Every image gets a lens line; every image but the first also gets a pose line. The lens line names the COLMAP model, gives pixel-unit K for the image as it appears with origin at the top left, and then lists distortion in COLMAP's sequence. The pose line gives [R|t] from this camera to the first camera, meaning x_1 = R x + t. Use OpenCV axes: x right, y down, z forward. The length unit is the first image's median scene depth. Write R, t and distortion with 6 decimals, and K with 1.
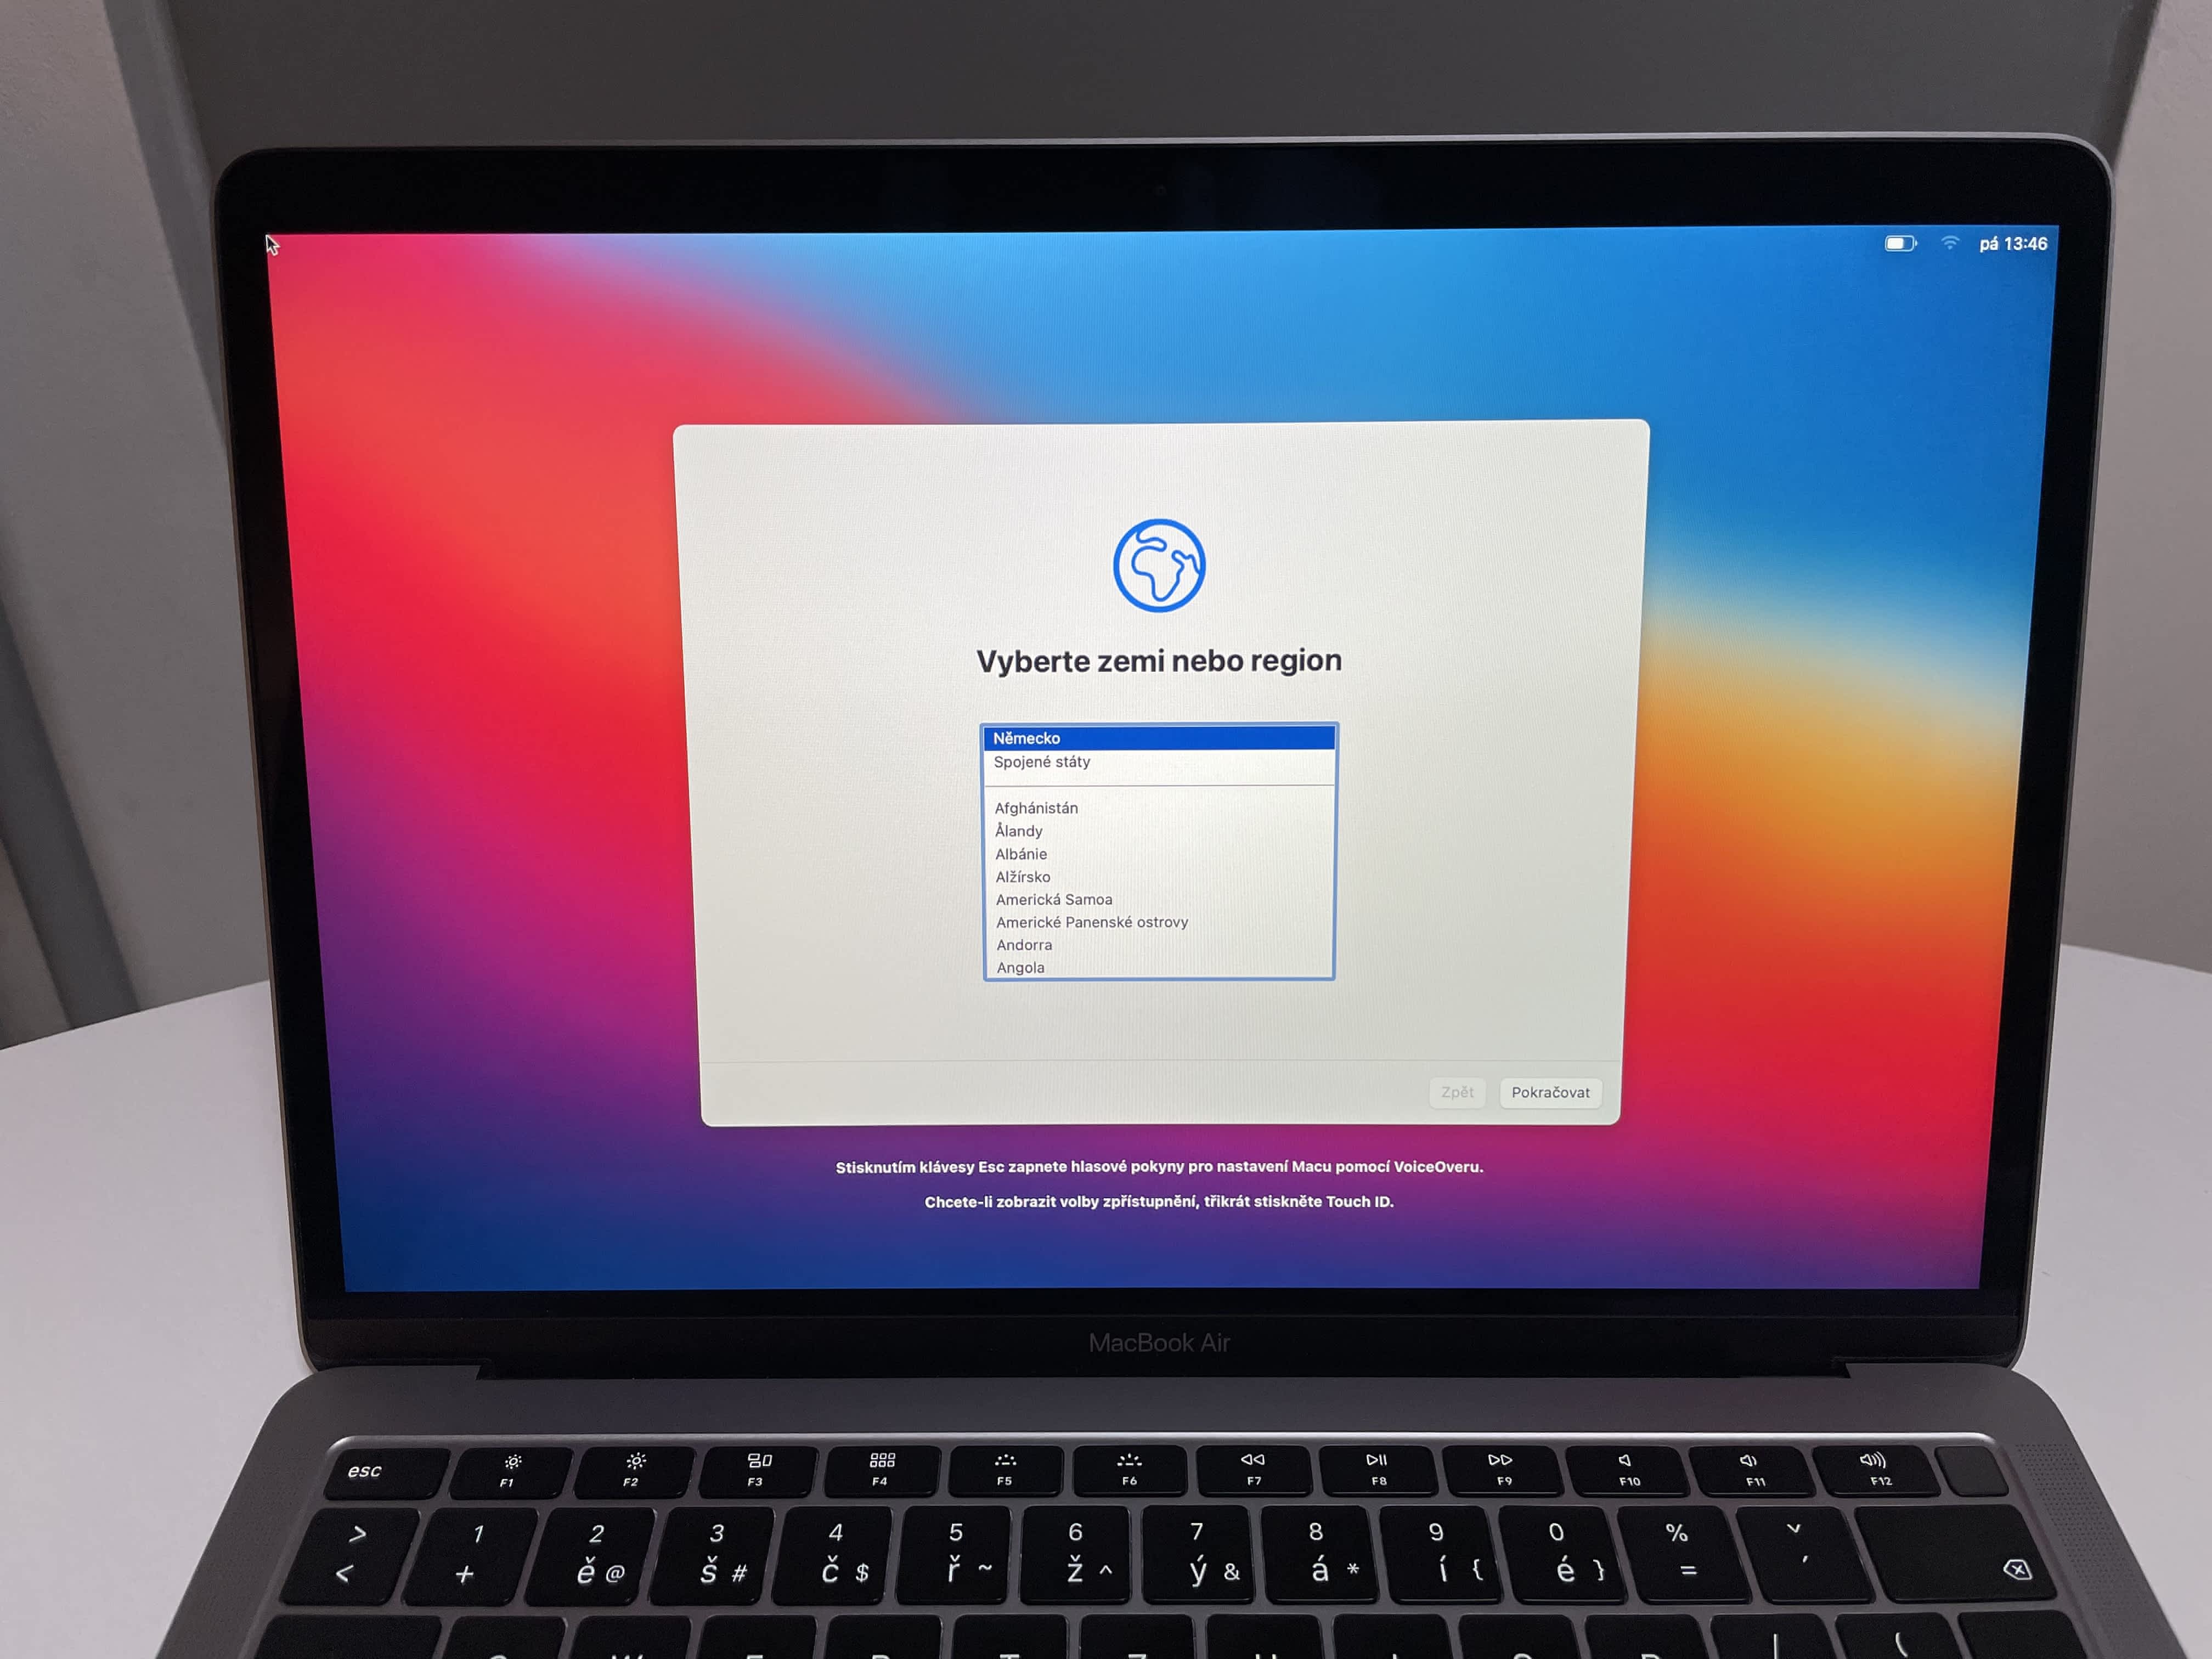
lens RADIAL K [[1702.4, 0, 1106.0], [0, 1702.4, 829.5], [0, 0, 1]] dist [0.069540, -0.136778]
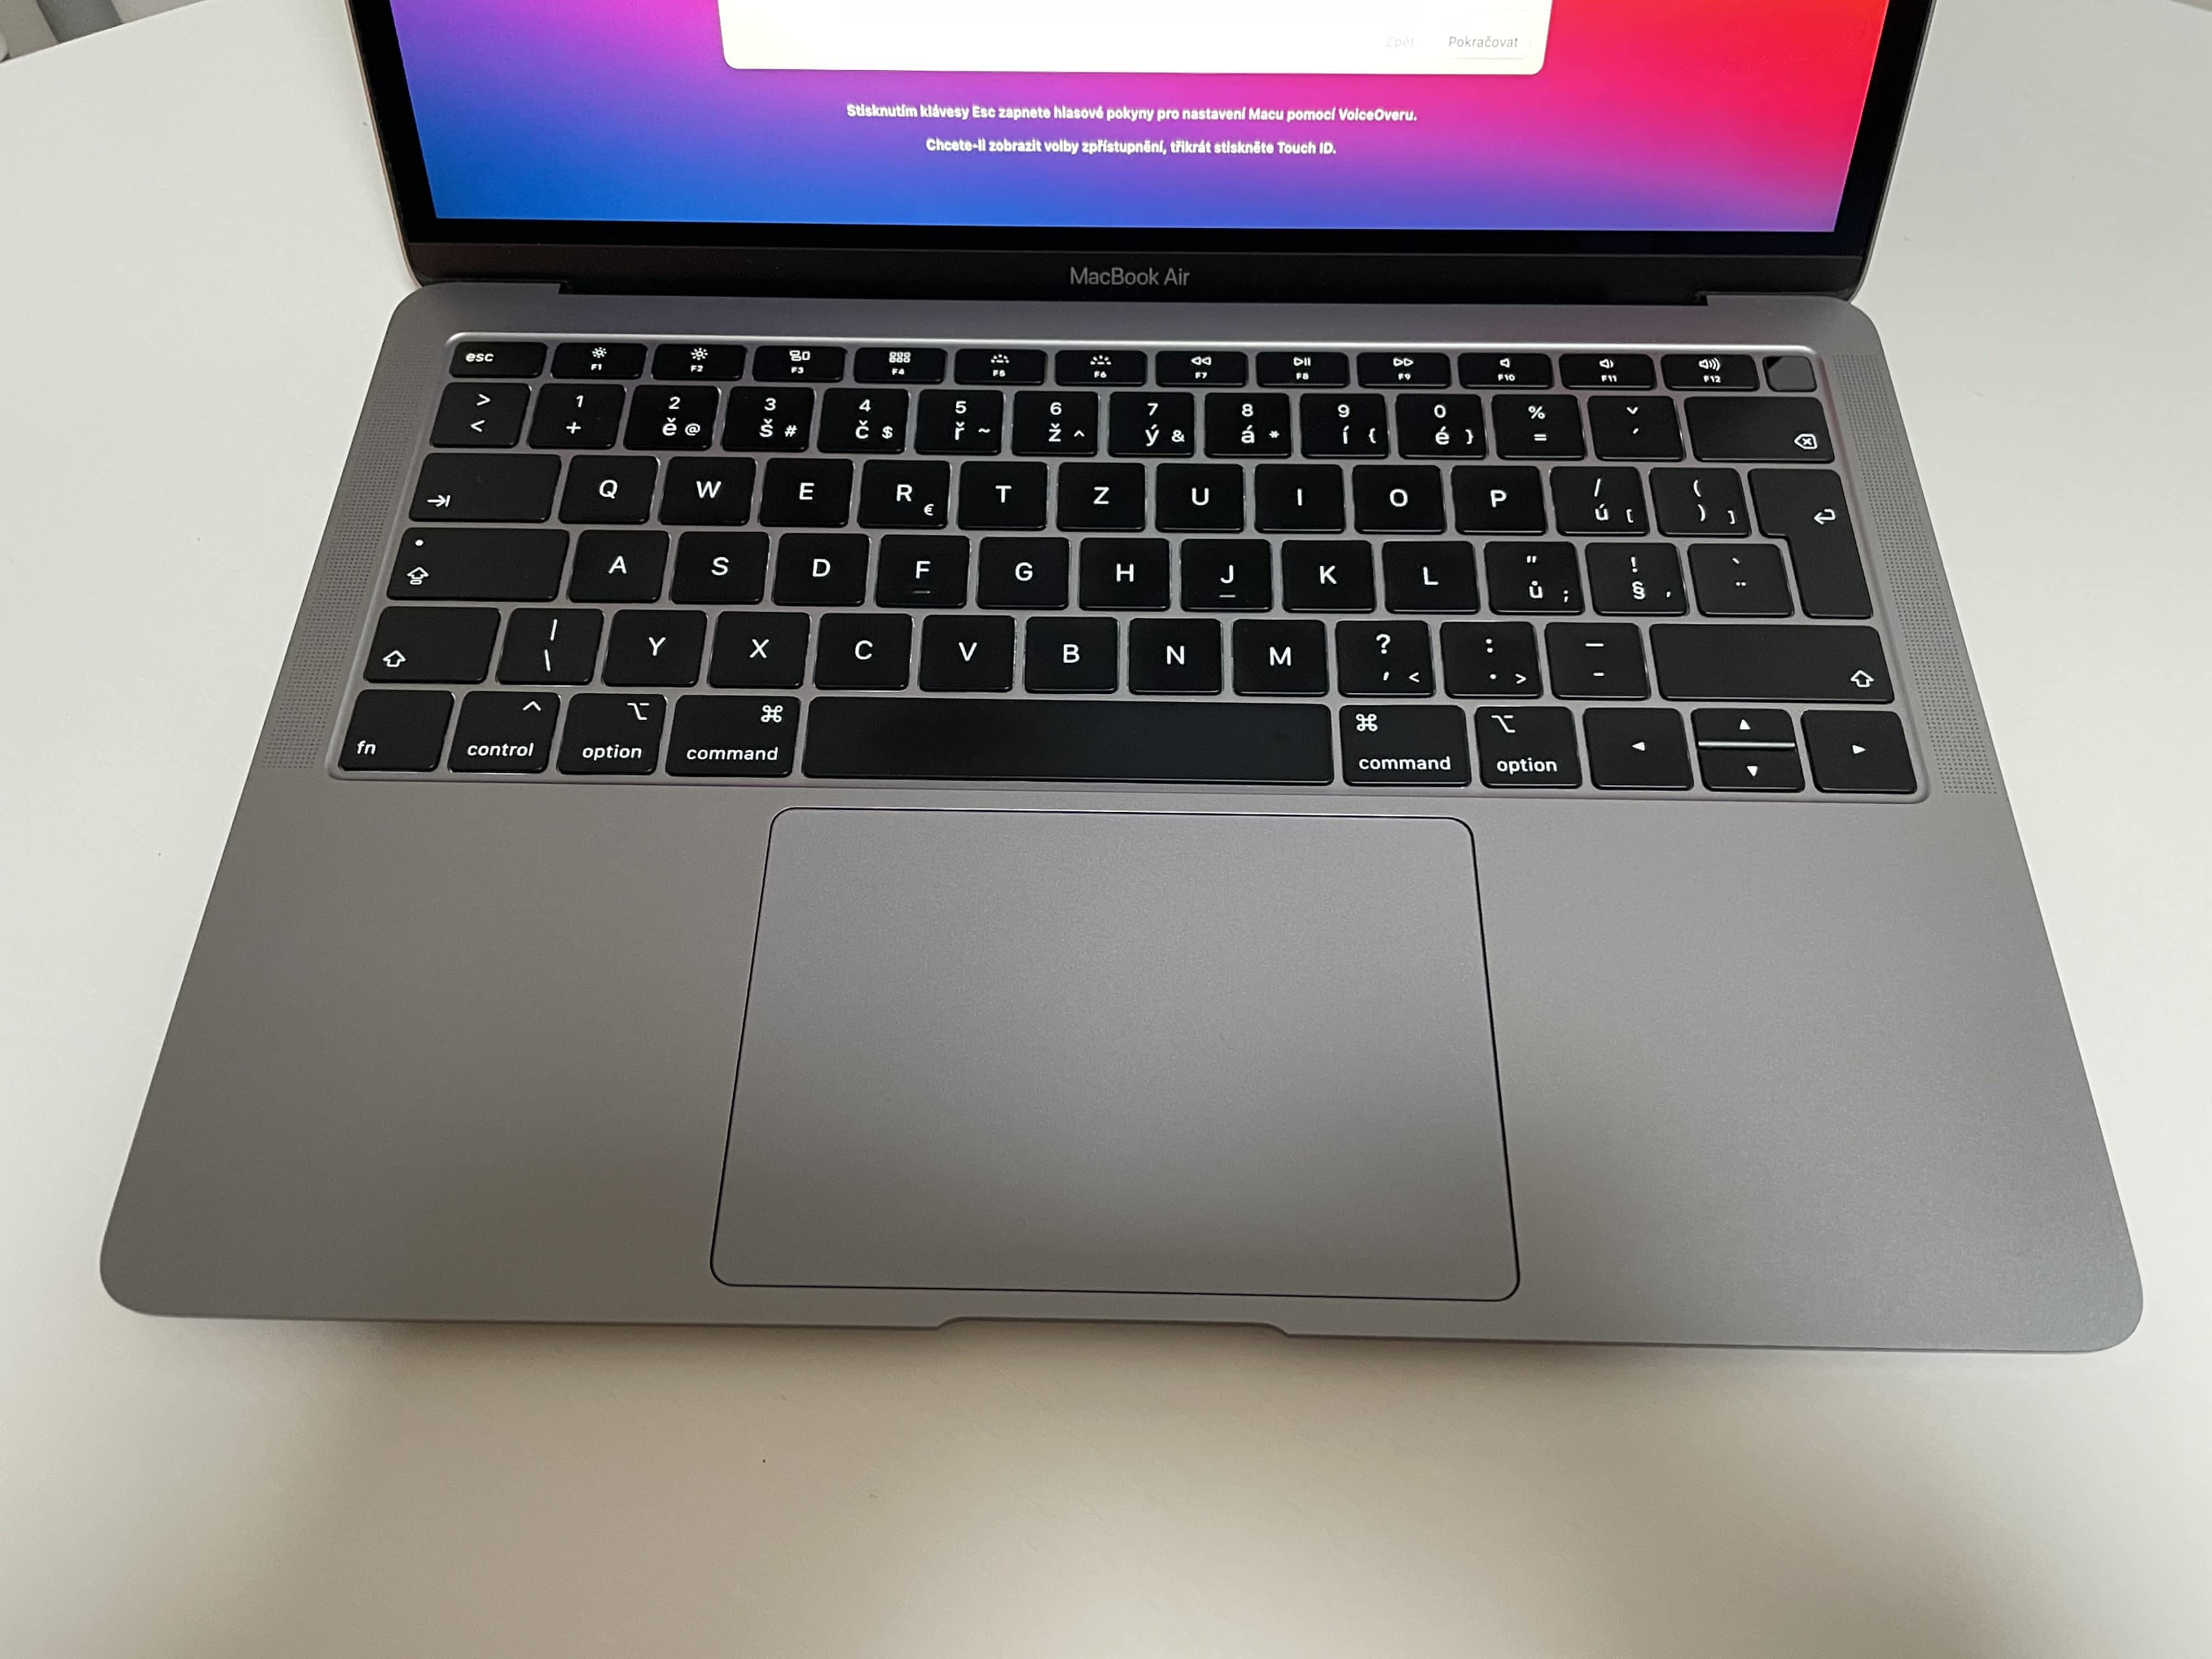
lens RADIAL K [[1702.4, 0, 1106.0], [0, 1702.4, 829.5], [0, 0, 1]] dist [0.069540, -0.136778]
pose [[0.999844, 0.015023, -0.009246, 0.034077], [-0.009395, 0.897119, 0.441688, 0.129498], [0.014930, -0.441533, 0.897121, -0.248201]]
